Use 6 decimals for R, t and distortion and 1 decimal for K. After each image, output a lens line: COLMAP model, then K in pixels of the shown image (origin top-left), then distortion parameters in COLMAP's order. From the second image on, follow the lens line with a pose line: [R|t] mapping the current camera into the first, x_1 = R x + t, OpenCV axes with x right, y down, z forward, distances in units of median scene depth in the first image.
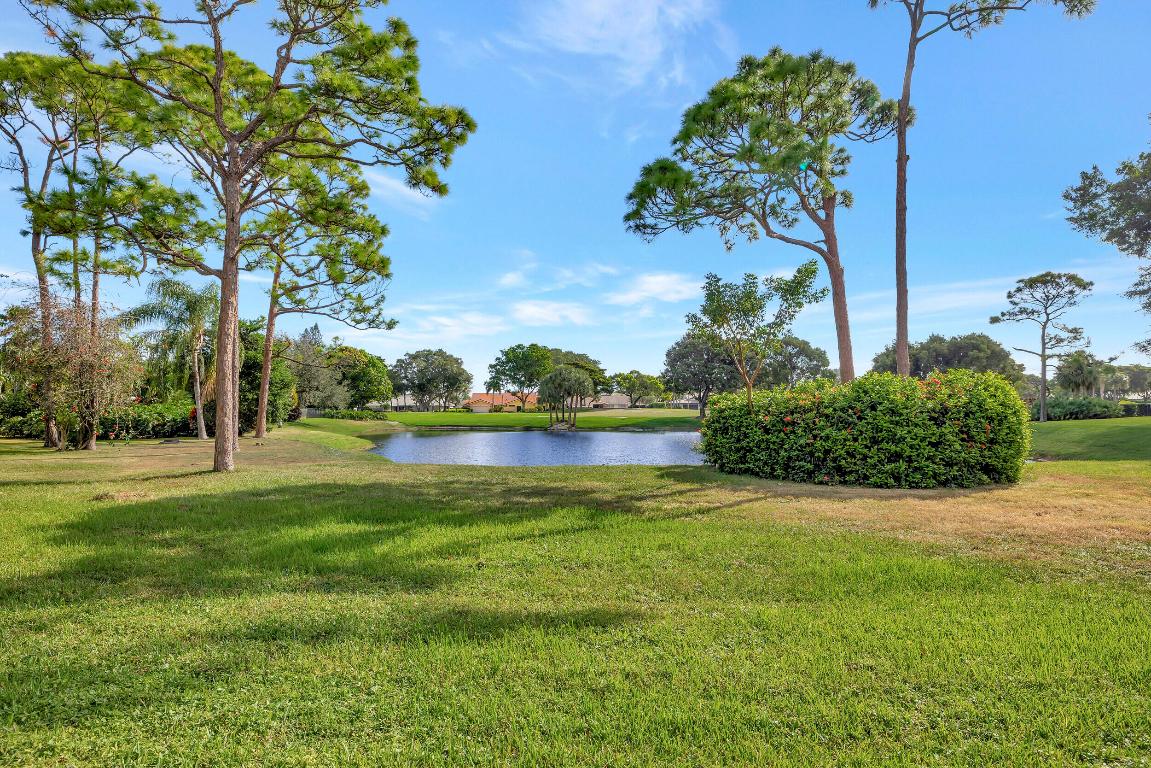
lens RADIAL K [[606.8, 0, 575.5], [0, 606.8, 384.0], [0, 0, 1]] dist [0.000879, 0.000195]
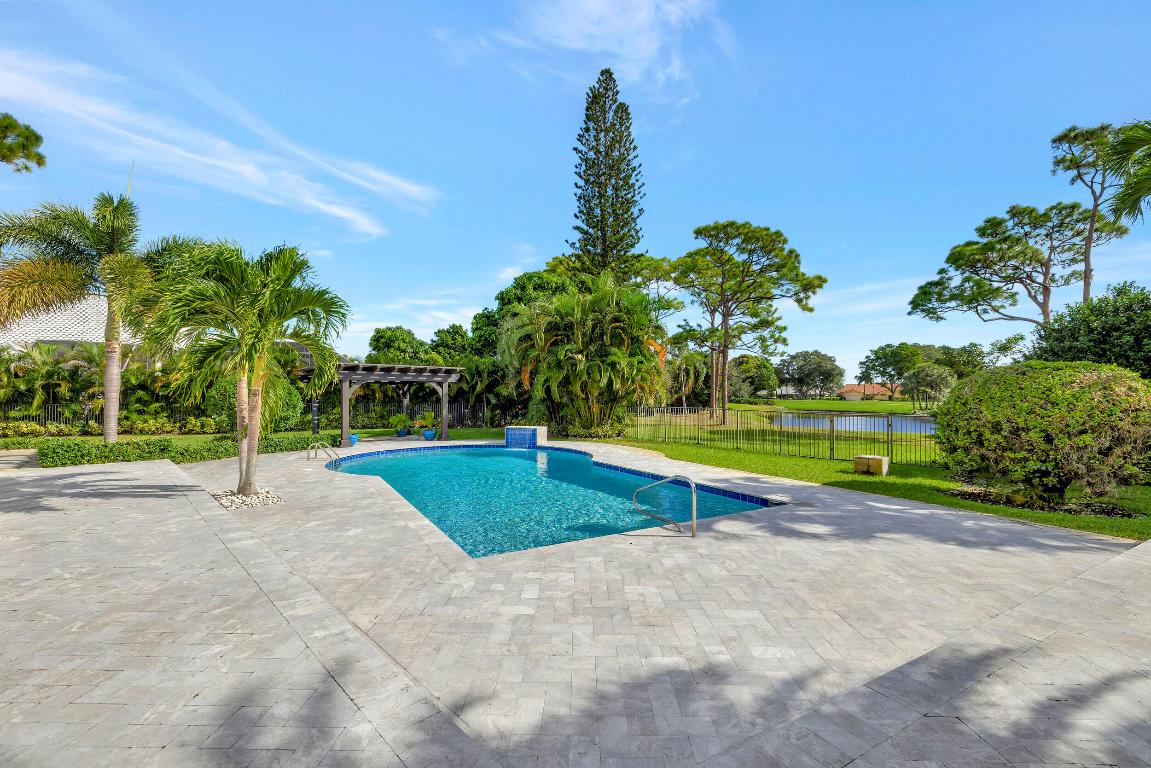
lens RADIAL K [[485.0, 0, 571.8], [0, 485.0, 388.6], [0, 0, 1]] dist [0.006164, -0.000179]
pose [[0.772531, -0.002586, -0.634972, 0.035263], [0.020272, 0.999582, 0.020593, -0.010173], [0.634654, -0.028781, 0.772260, -0.142981]]
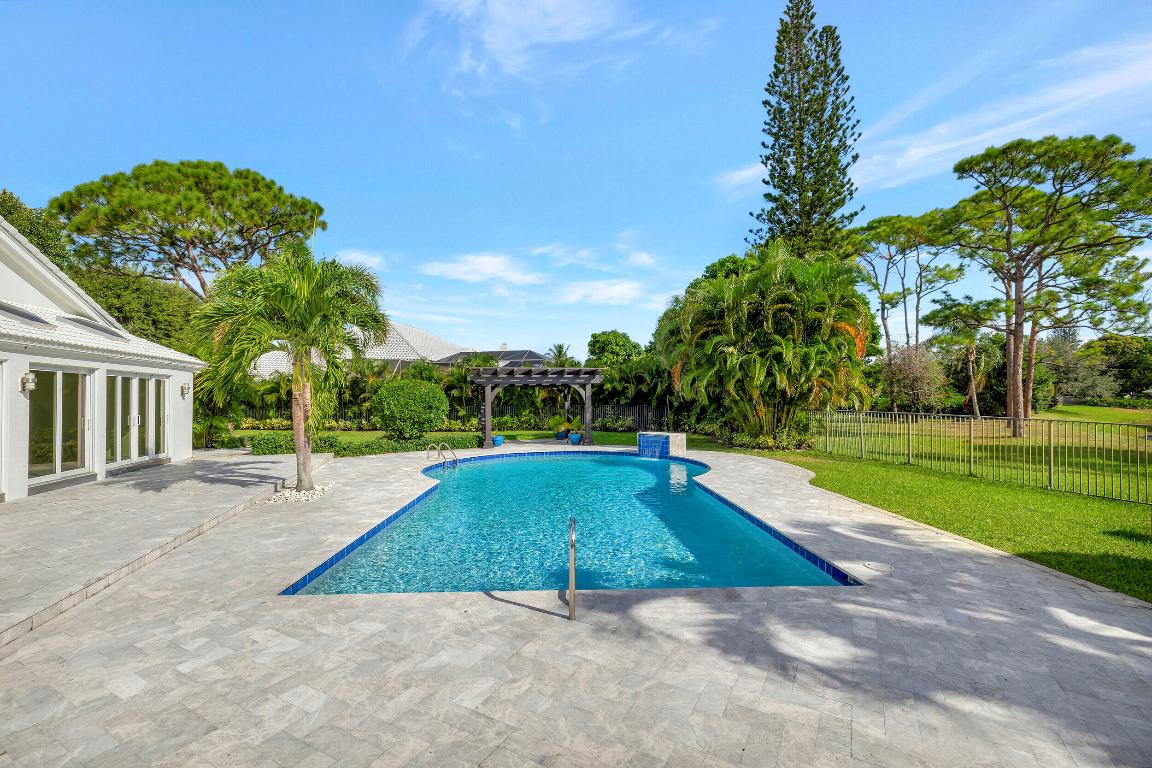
lens RADIAL K [[492.6, 0, 577.3], [0, 492.6, 390.3], [0, 0, 1]] dist [0.007147, -0.000420]
pose [[0.374451, -0.012173, -0.927167, 0.043207], [0.042030, 0.999109, 0.003858, -0.008654], [0.926294, -0.040413, 0.374629, -0.108643]]
